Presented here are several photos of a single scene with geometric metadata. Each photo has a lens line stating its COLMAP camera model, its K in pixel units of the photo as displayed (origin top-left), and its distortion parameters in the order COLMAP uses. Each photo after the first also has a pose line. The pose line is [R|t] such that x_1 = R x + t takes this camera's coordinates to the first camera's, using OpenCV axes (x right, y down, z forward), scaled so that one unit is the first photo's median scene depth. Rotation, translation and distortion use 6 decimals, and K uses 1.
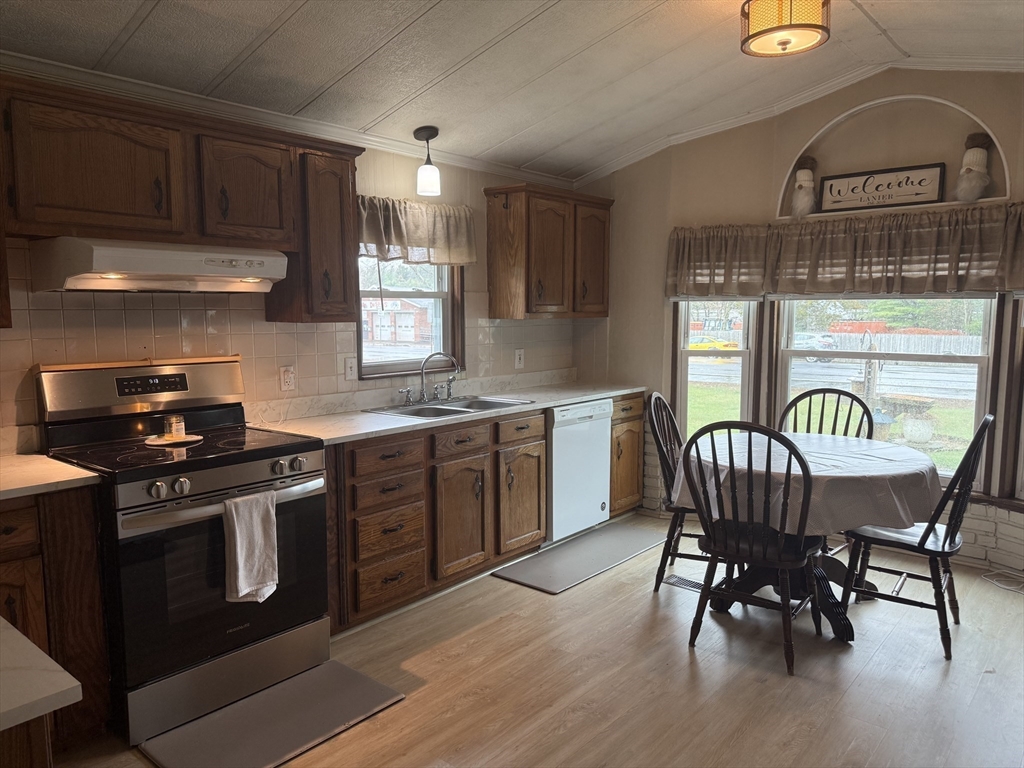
lens RADIAL K [[724.2, 0, 512.0], [0, 724.2, 384.0], [0, 0, 1]] dist [0.143729, -0.222841]
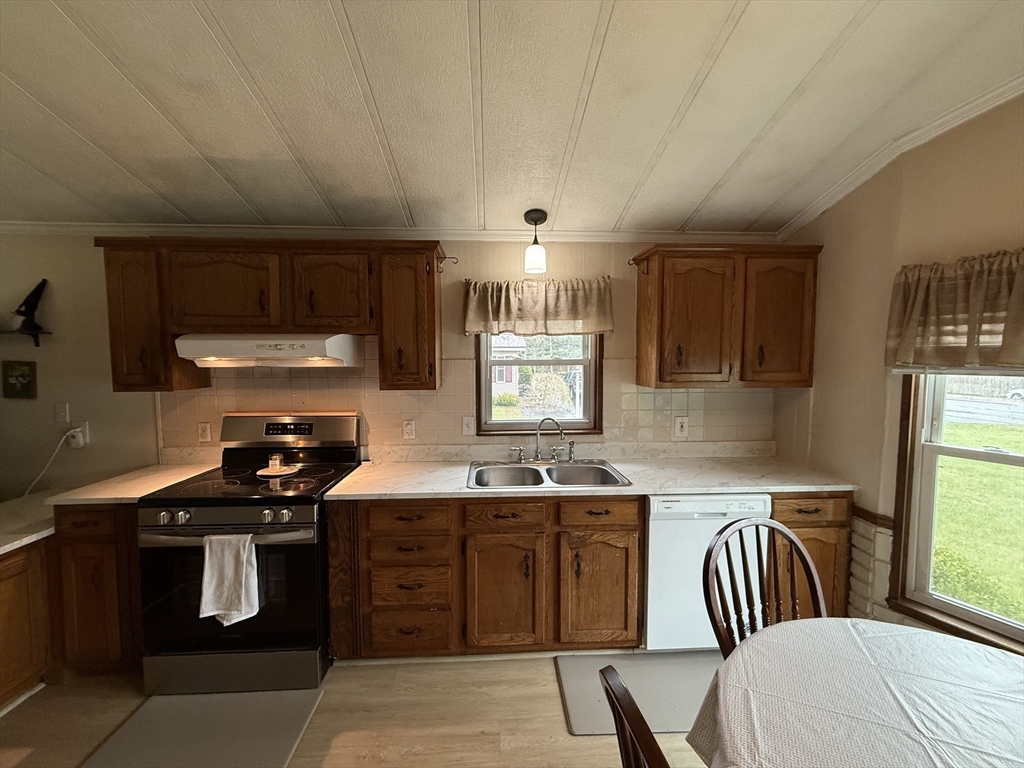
lens RADIAL K [[406.6, 0, 510.1], [0, 406.6, 381.4], [0, 0, 1]] dist [0.001419, 0.000197]
pose [[0.686100, 0.044375, -0.726153, 0.288835], [-0.074717, 0.997158, -0.009660, -0.085981], [0.723661, 0.060884, 0.687465, 0.547313]]
